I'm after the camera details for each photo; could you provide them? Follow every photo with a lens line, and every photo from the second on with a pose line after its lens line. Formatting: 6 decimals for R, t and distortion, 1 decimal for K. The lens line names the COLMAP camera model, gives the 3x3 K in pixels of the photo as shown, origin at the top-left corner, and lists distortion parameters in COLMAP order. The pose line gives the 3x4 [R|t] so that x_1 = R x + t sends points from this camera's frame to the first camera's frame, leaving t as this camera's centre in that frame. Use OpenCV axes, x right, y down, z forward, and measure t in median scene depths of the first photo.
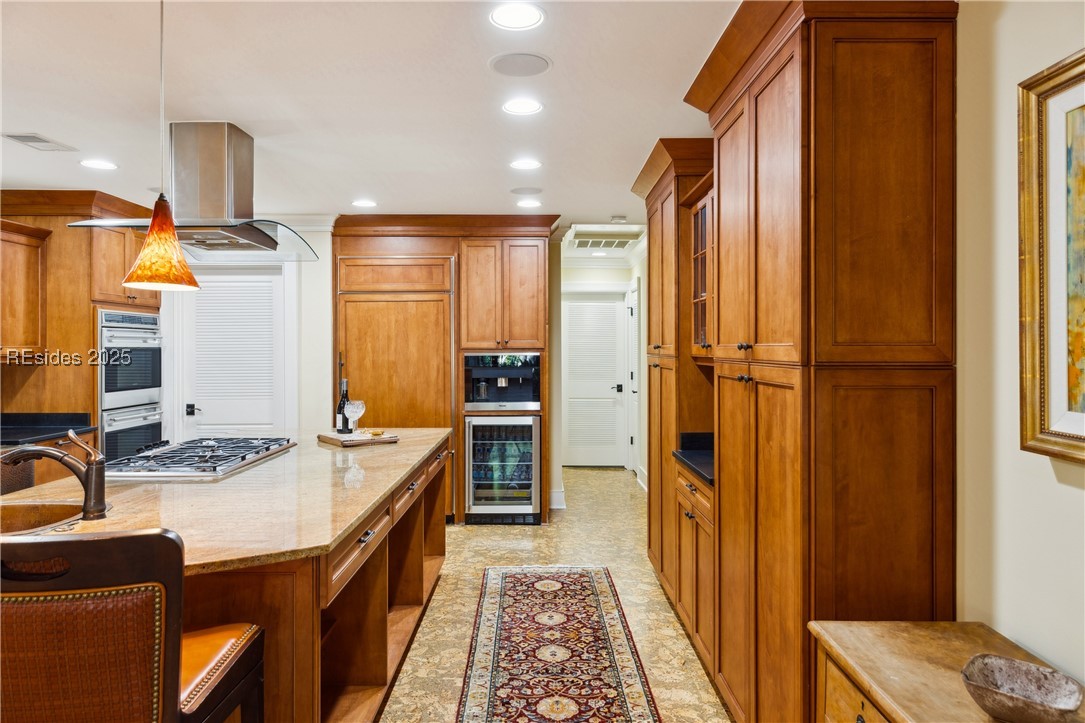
lens RADIAL K [[707.2, 0, 545.4], [0, 707.2, 348.4], [0, 0, 1]] dist [0.007022, -0.000403]
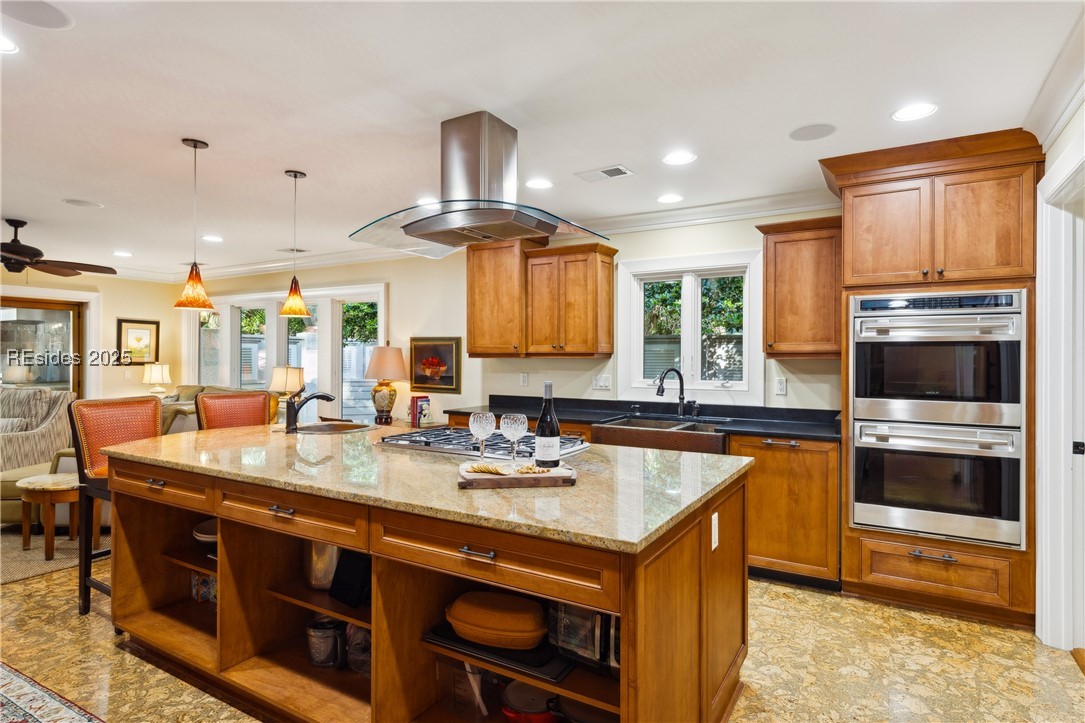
lens RADIAL K [[577.7, 0, 550.0], [0, 577.7, 359.2], [0, 0, 1]] dist [0.004414, 0.000246]
pose [[-0.515730, 0.000017, -0.856751, 0.134843], [-0.005356, 0.999980, 0.003244, 0.018305], [0.856734, 0.006262, -0.515720, 1.059078]]
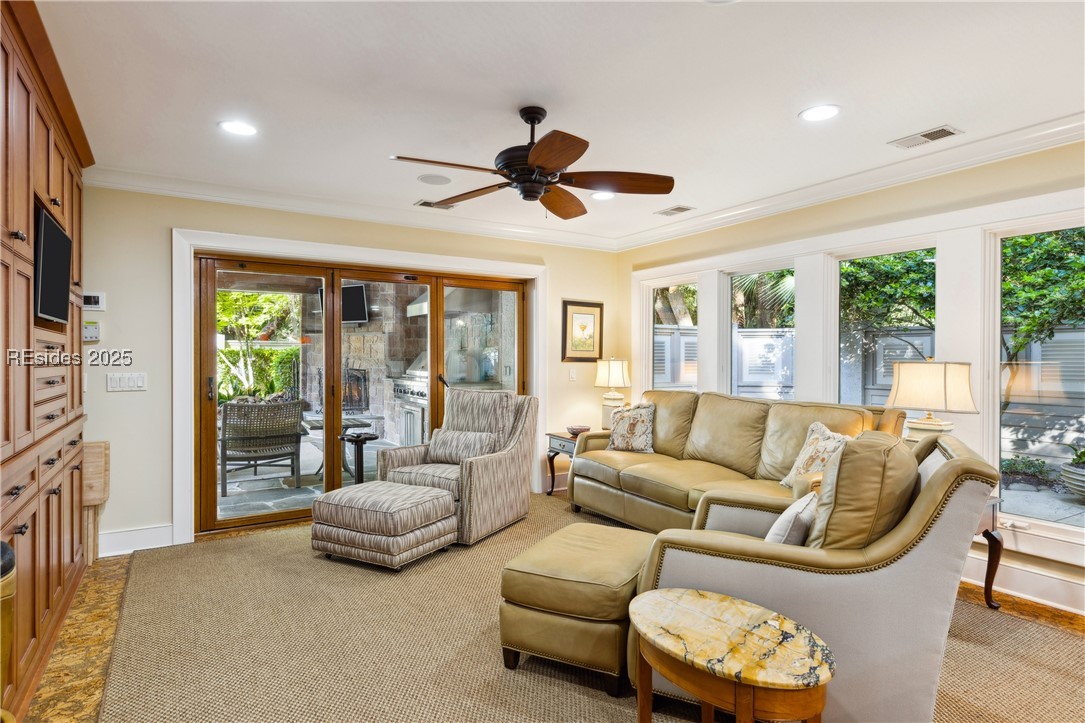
lens RADIAL K [[587.0, 0, 542.5], [0, 587.0, 361.5], [0, 0, 1]] dist [0.001701, 0.000672]
pose [[-0.855586, 0.001758, -0.517658, 0.053061], [-0.001533, 0.999981, 0.005930, 0.038813], [0.517659, 0.005867, -0.855567, 0.248693]]
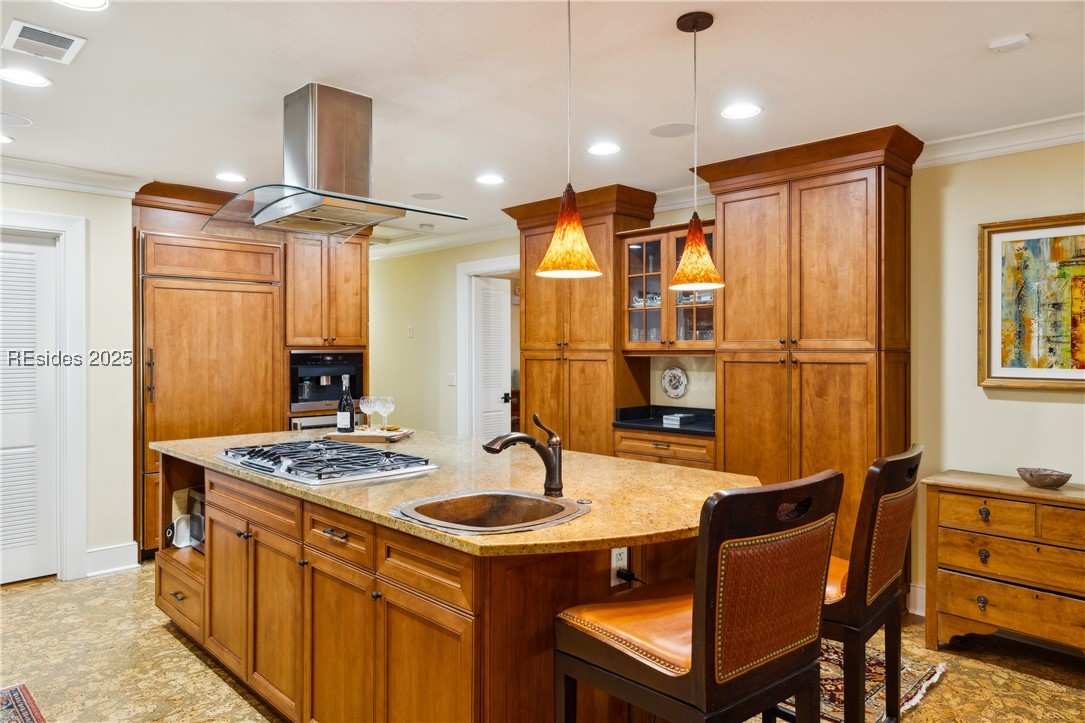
lens RADIAL K [[709.0, 0, 548.3], [0, 709.0, 353.5], [0, 0, 1]] dist [0.004036, 0.000915]
pose [[0.717948, -0.001382, 0.696095, -0.625274], [0.000482, 0.999999, 0.001489, 0.011517], [-0.696096, -0.000734, 0.717948, 0.108886]]
